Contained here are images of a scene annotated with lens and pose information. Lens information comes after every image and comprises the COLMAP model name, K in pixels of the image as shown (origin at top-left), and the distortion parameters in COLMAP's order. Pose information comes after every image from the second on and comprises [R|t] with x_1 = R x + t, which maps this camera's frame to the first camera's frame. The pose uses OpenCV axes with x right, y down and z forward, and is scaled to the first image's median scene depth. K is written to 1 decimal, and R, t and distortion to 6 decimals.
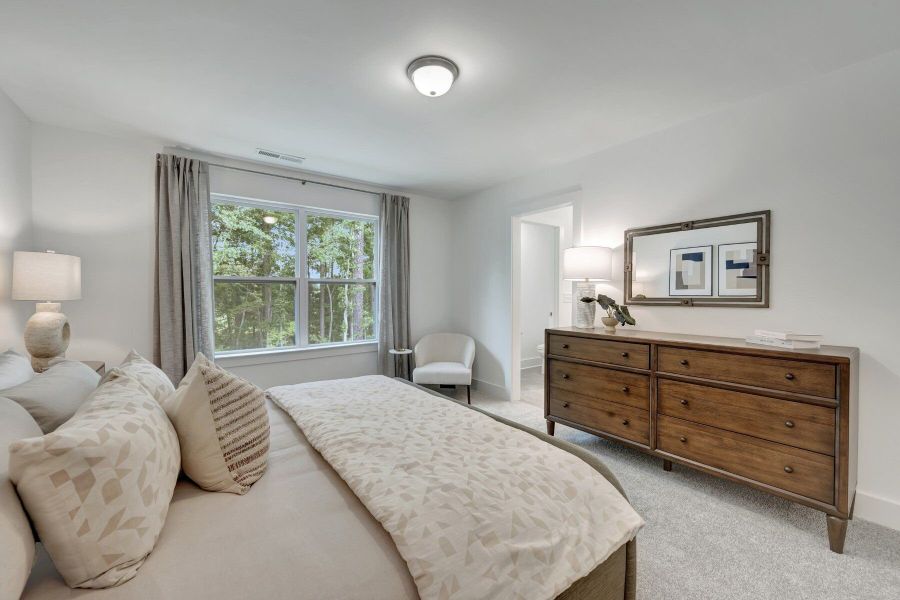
lens RADIAL K [[366.5, 0, 450.7], [0, 366.5, 298.0], [0, 0, 1]] dist [-0.001314, 0.000447]
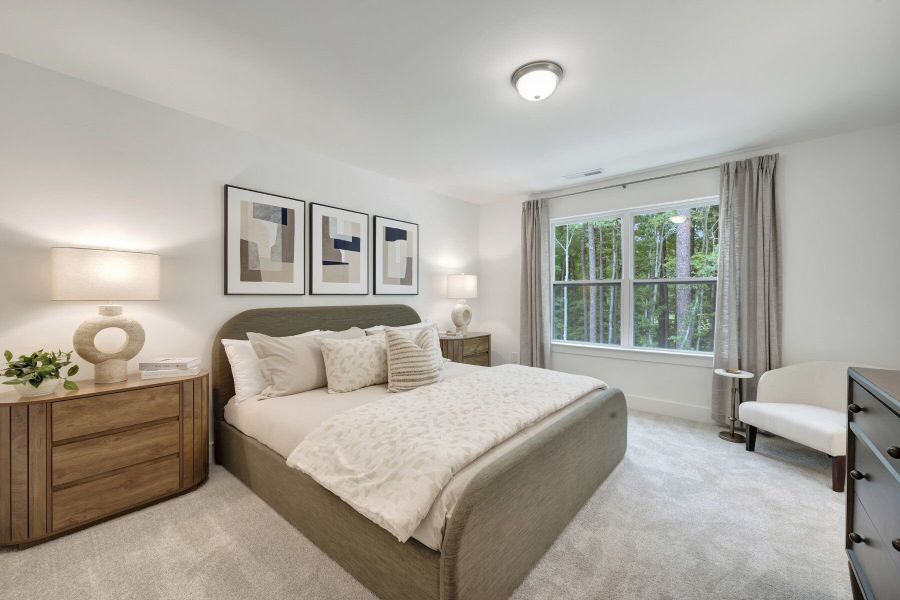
lens RADIAL K [[366.5, 0, 444.6], [0, 366.5, 296.5], [0, 0, 1]] dist [-0.001314, 0.000447]
pose [[0.197885, 0.003014, -0.980221, 0.494054], [-0.011159, 0.999937, 0.000822, -0.002139], [0.980162, 0.010776, 0.197907, 0.302882]]
